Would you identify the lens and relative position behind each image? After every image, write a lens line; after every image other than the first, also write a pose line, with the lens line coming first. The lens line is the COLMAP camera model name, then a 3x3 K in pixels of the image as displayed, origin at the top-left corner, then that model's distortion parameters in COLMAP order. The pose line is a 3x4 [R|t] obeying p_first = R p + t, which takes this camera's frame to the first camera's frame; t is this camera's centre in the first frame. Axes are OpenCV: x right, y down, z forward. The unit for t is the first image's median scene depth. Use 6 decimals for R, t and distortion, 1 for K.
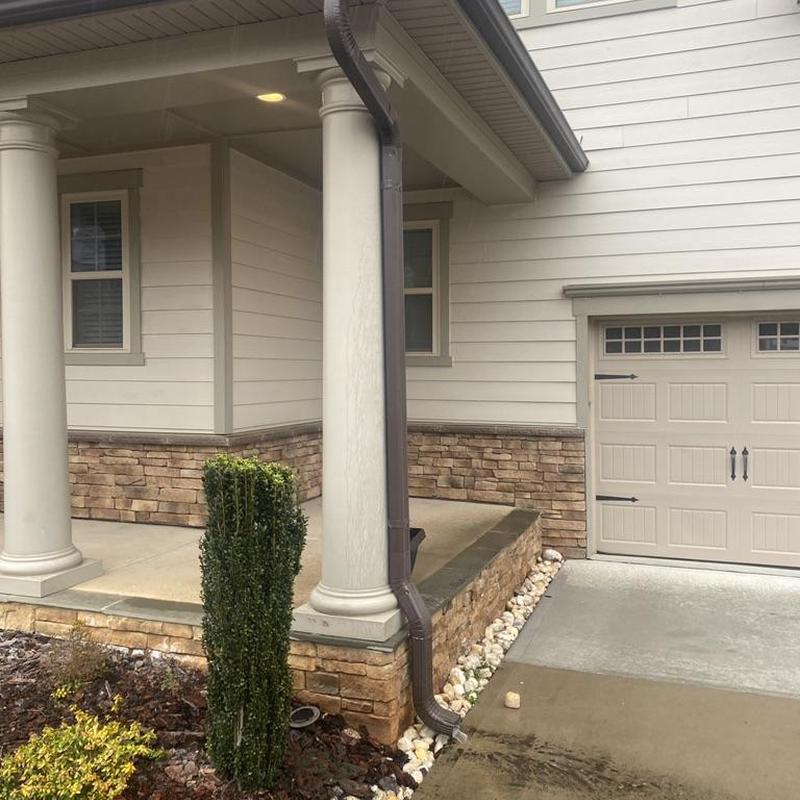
lens RADIAL K [[788.1, 0, 398.9], [0, 788.1, 387.8], [0, 0, 1]] dist [0.129060, -0.251698]
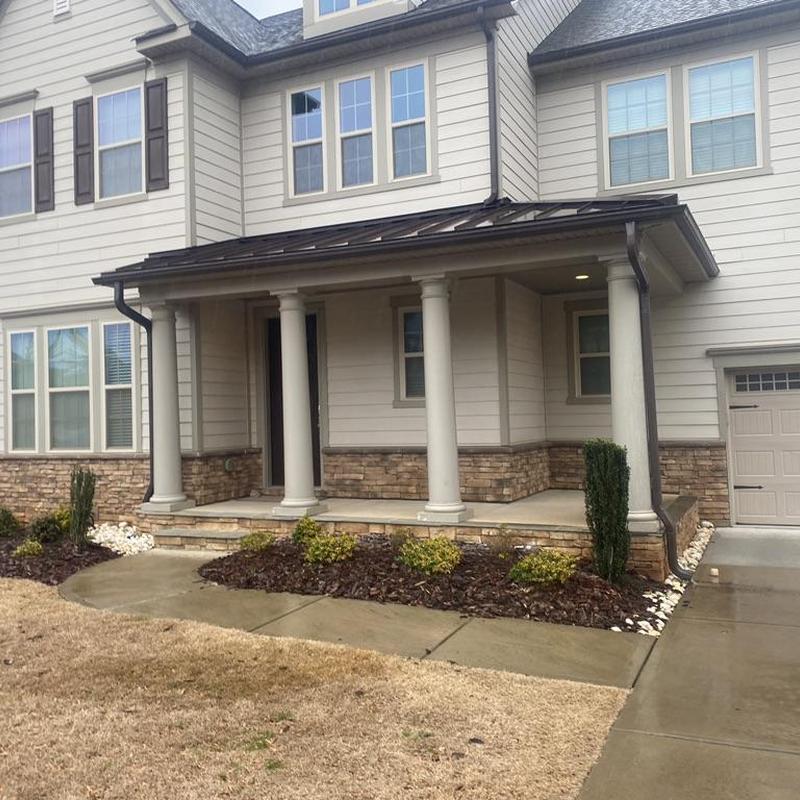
lens RADIAL K [[788.1, 0, 398.9], [0, 788.1, 387.8], [0, 0, 1]] dist [0.129060, -0.251698]
pose [[0.995918, -0.028442, -0.085659, -0.266012], [0.023225, 0.997850, -0.061293, 0.029413], [0.087218, 0.059053, 0.994437, -0.614692]]
